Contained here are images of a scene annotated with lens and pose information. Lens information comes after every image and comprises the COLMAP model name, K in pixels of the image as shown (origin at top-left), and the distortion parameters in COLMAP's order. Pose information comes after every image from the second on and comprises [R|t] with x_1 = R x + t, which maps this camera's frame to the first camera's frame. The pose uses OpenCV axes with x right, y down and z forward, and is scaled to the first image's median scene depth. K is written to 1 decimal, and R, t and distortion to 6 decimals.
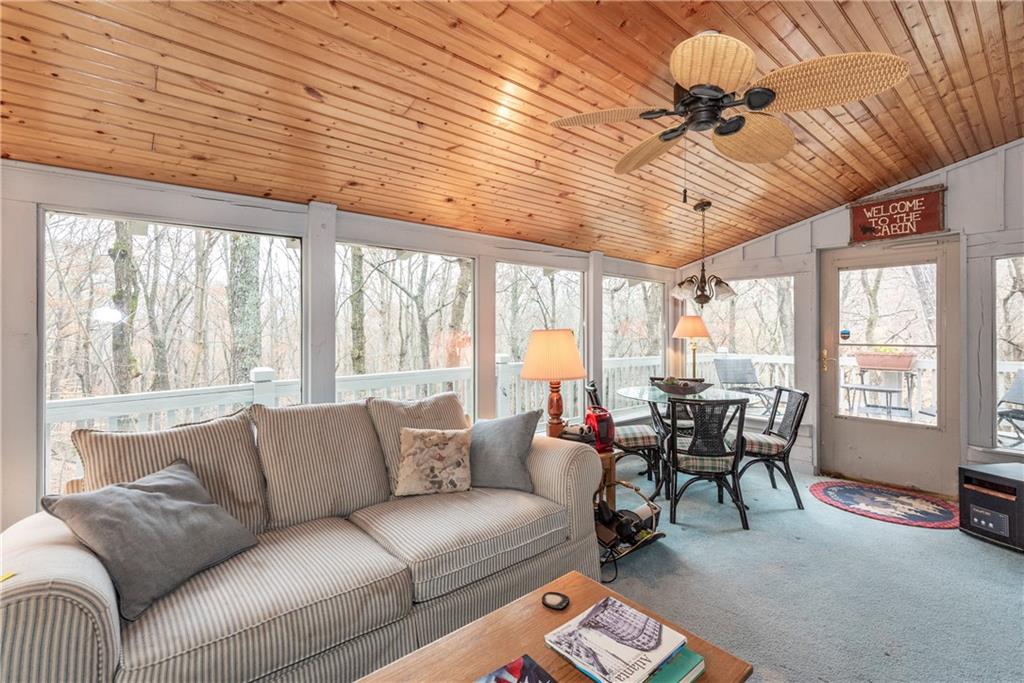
lens RADIAL K [[453.2, 0, 496.7], [0, 453.2, 331.7], [0, 0, 1]] dist [0.008551, -0.000785]
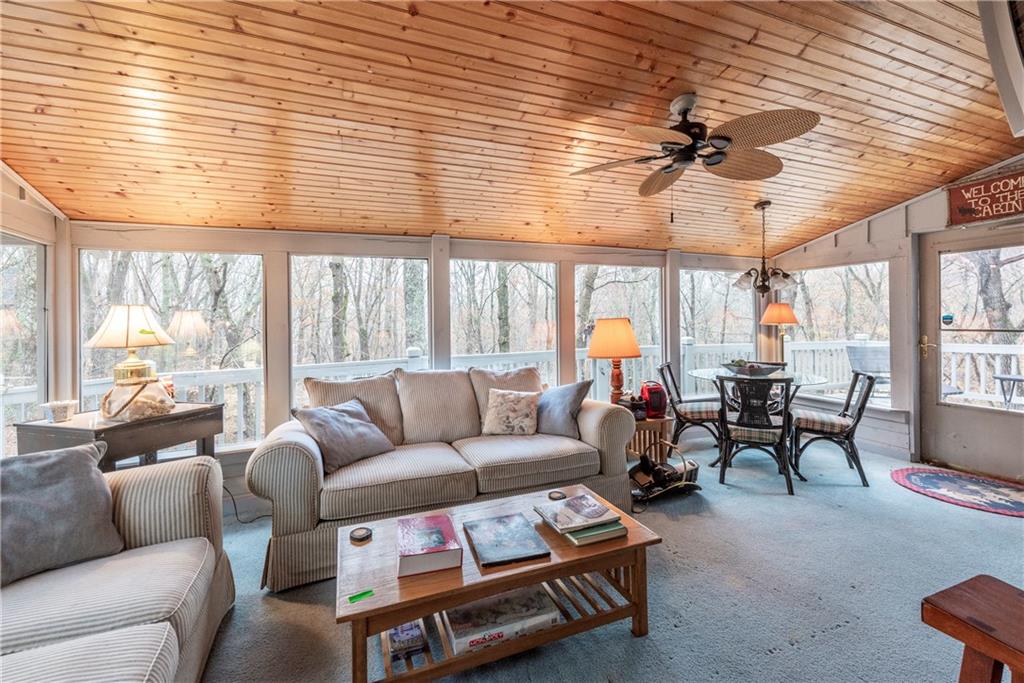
lens RADIAL K [[424.5, 0, 509.2], [0, 424.5, 324.3], [0, 0, 1]] dist [0.007970, -0.000512]
pose [[0.952177, -0.007271, -0.305462, 0.192510], [0.010068, 0.999921, 0.007583, -0.000617], [0.305382, -0.010295, 0.952174, -0.190700]]
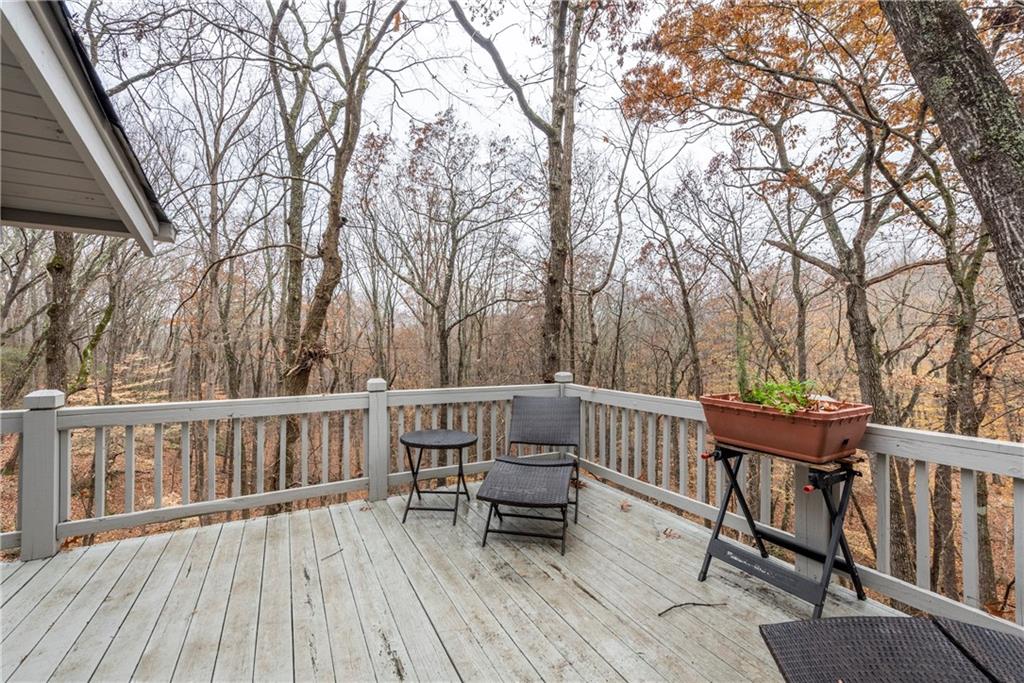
lens RADIAL K [[422.8, 0, 506.7], [0, 422.8, 340.4], [0, 0, 1]] dist [0.016589, -0.005844]
pose [[0.978986, -0.004226, -0.203884, 1.428006], [0.003792, 0.999990, -0.002521, -0.013957], [0.203893, 0.001695, 0.978992, 1.243357]]
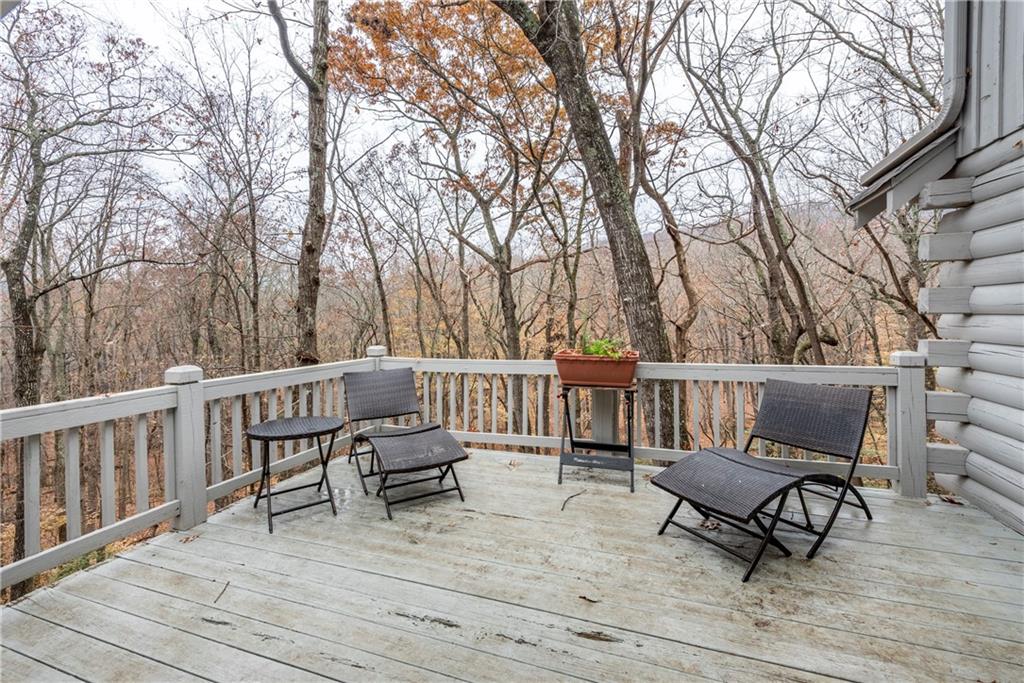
lens RADIAL K [[424.5, 0, 509.2], [0, 424.5, 324.3], [0, 0, 1]] dist [0.007970, -0.000512]
pose [[0.854157, -0.020254, 0.519621, 0.975210], [0.007974, 0.999634, 0.025857, -0.017208], [-0.519954, -0.017943, 0.854006, 1.217100]]
